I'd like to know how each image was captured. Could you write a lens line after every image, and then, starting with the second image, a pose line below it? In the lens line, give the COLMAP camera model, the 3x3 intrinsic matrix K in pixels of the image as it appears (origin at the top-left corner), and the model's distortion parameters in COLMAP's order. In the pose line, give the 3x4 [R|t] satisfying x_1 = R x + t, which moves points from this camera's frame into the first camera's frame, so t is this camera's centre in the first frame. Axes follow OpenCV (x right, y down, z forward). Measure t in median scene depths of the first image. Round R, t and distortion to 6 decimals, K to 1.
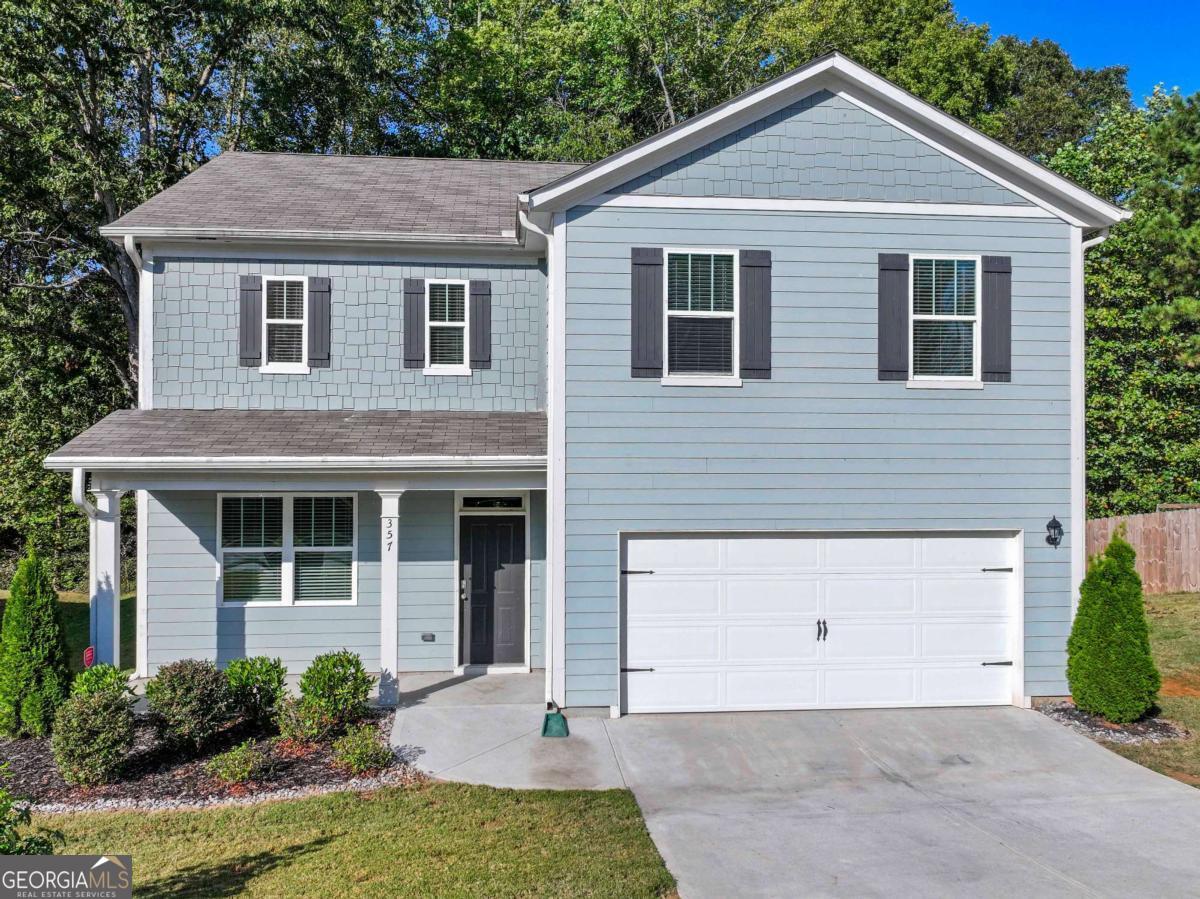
lens RADIAL K [[991.0, 0, 601.0], [0, 991.0, 455.8], [0, 0, 1]] dist [0.001353, 0.002355]
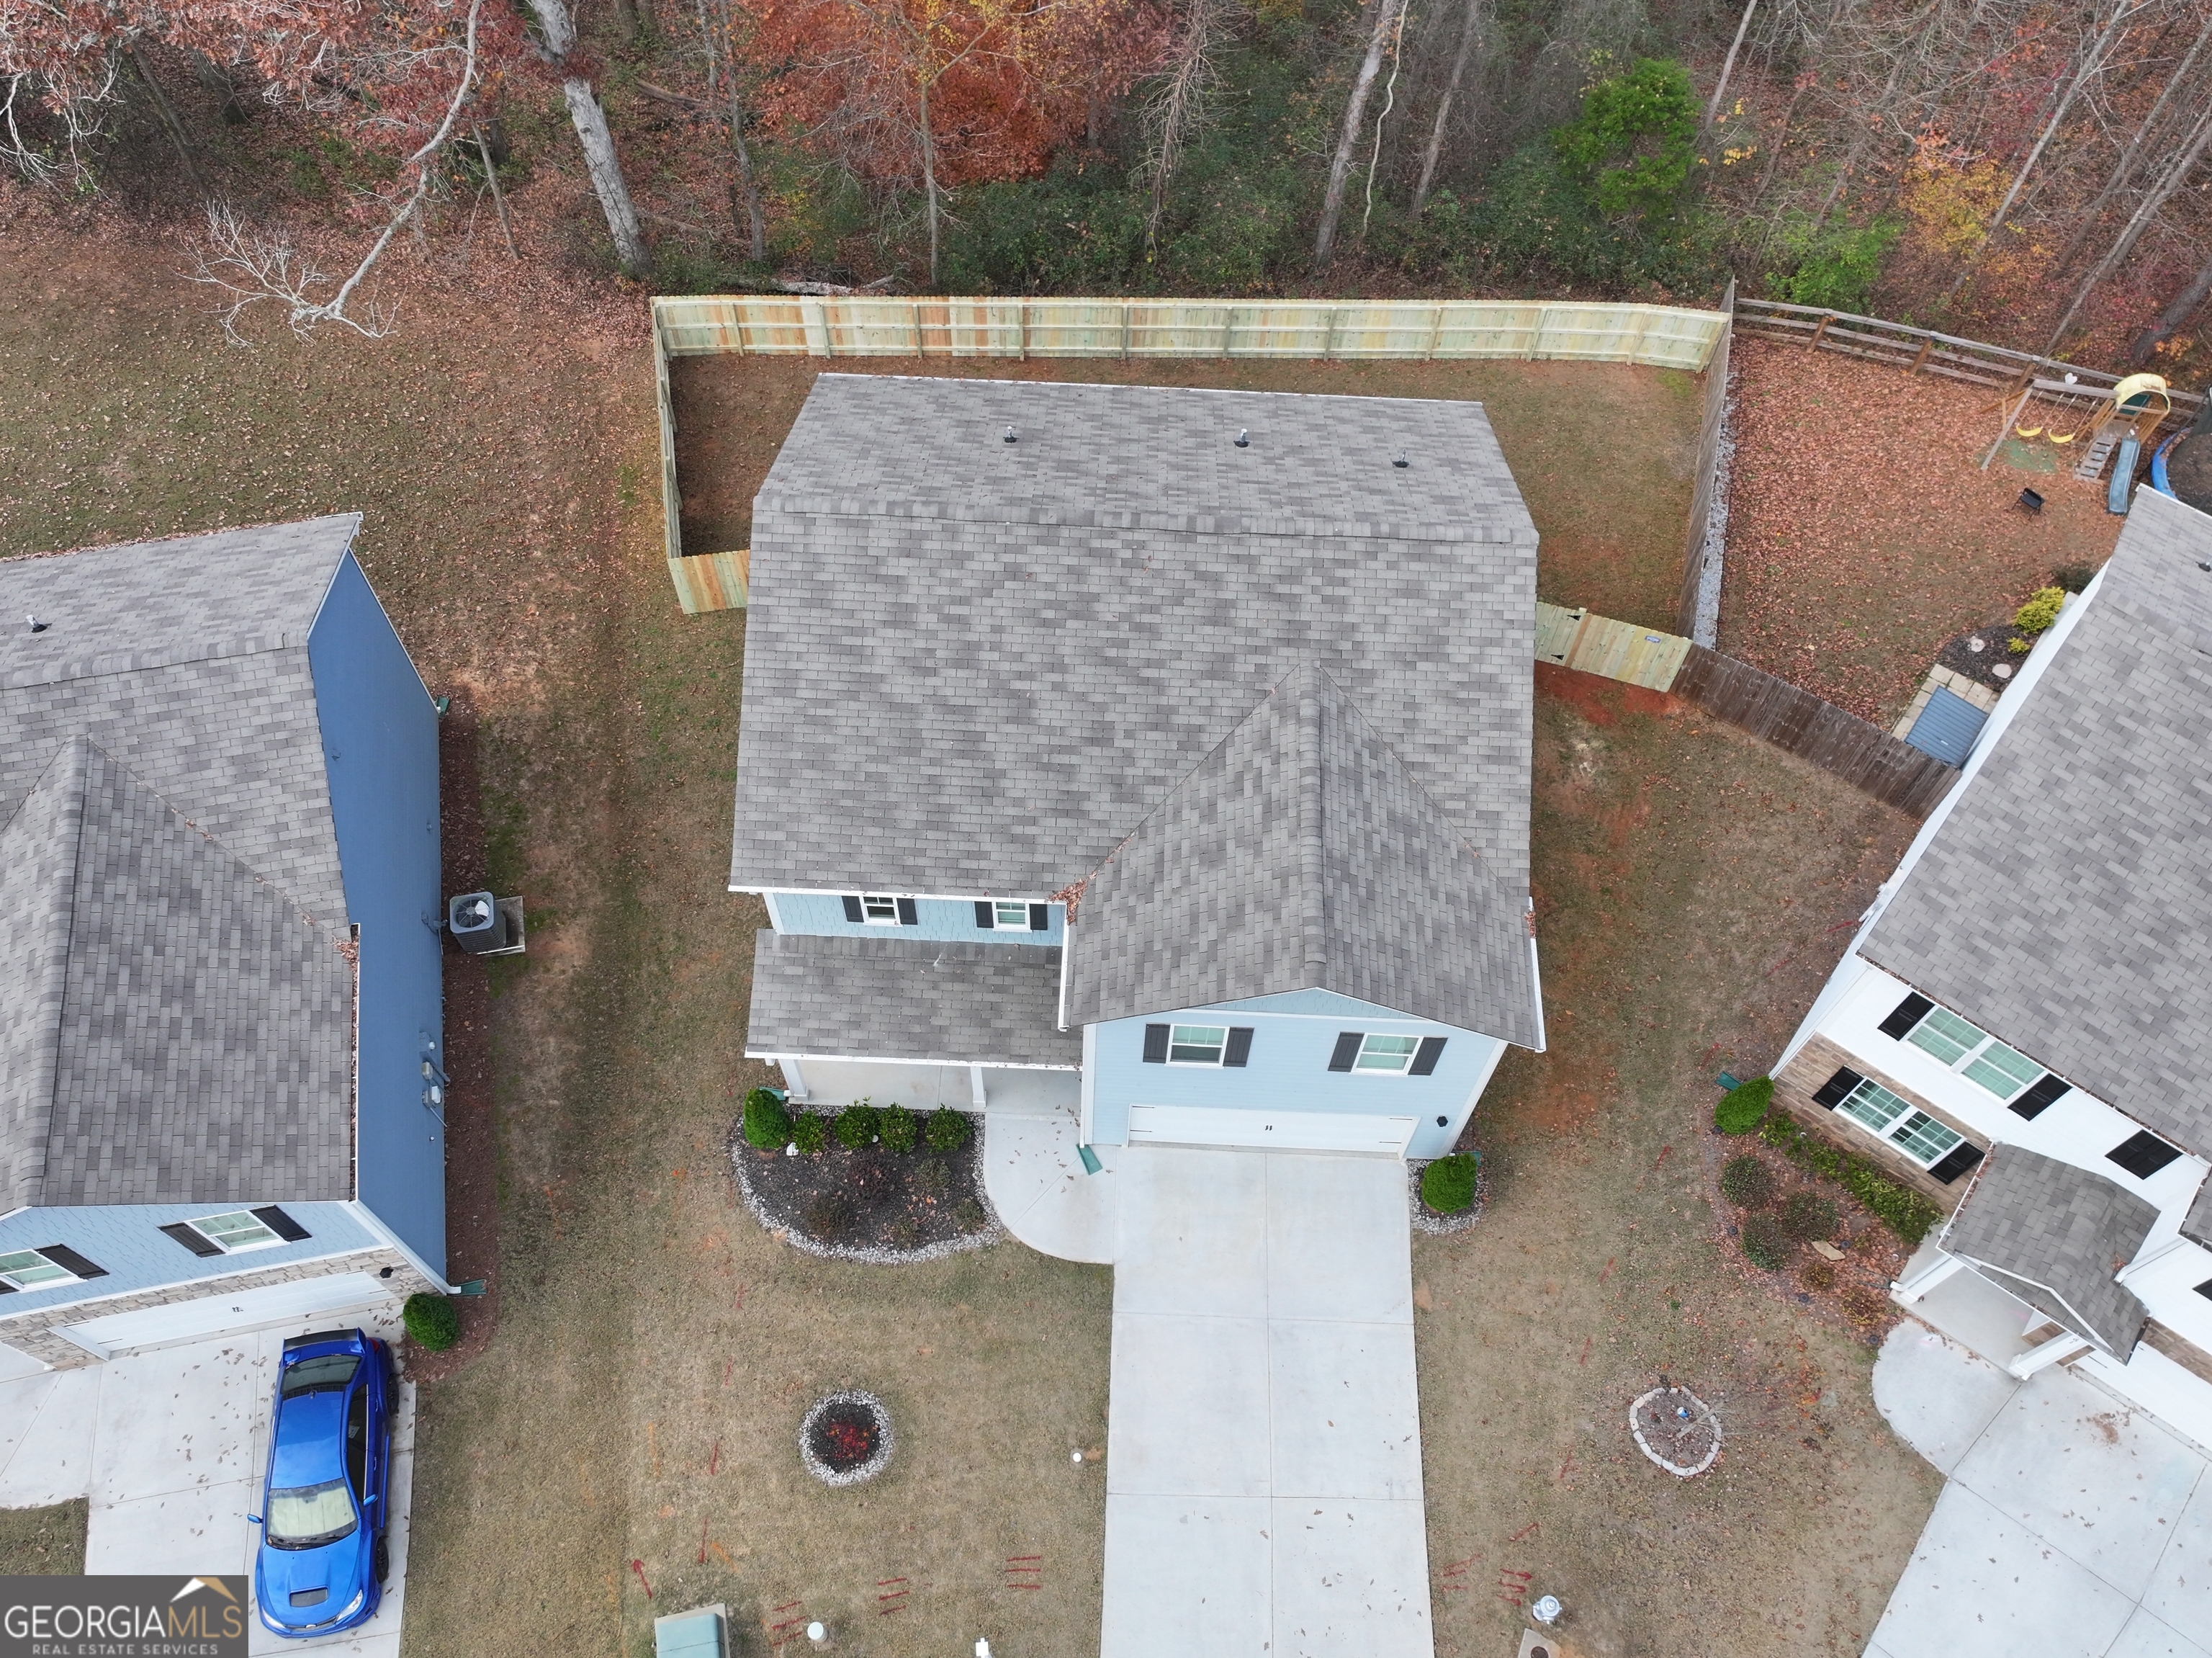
lens RADIAL K [[1766.6, 0, 1106.0], [0, 1766.6, 829.0], [0, 0, 1]] dist [0.001517, 0.000098]
pose [[0.990165, 0.128434, -0.055488, 0.072741], [-0.014954, 0.491488, 0.870756, -2.321755], [0.139106, -0.861362, 0.488574, 0.070081]]
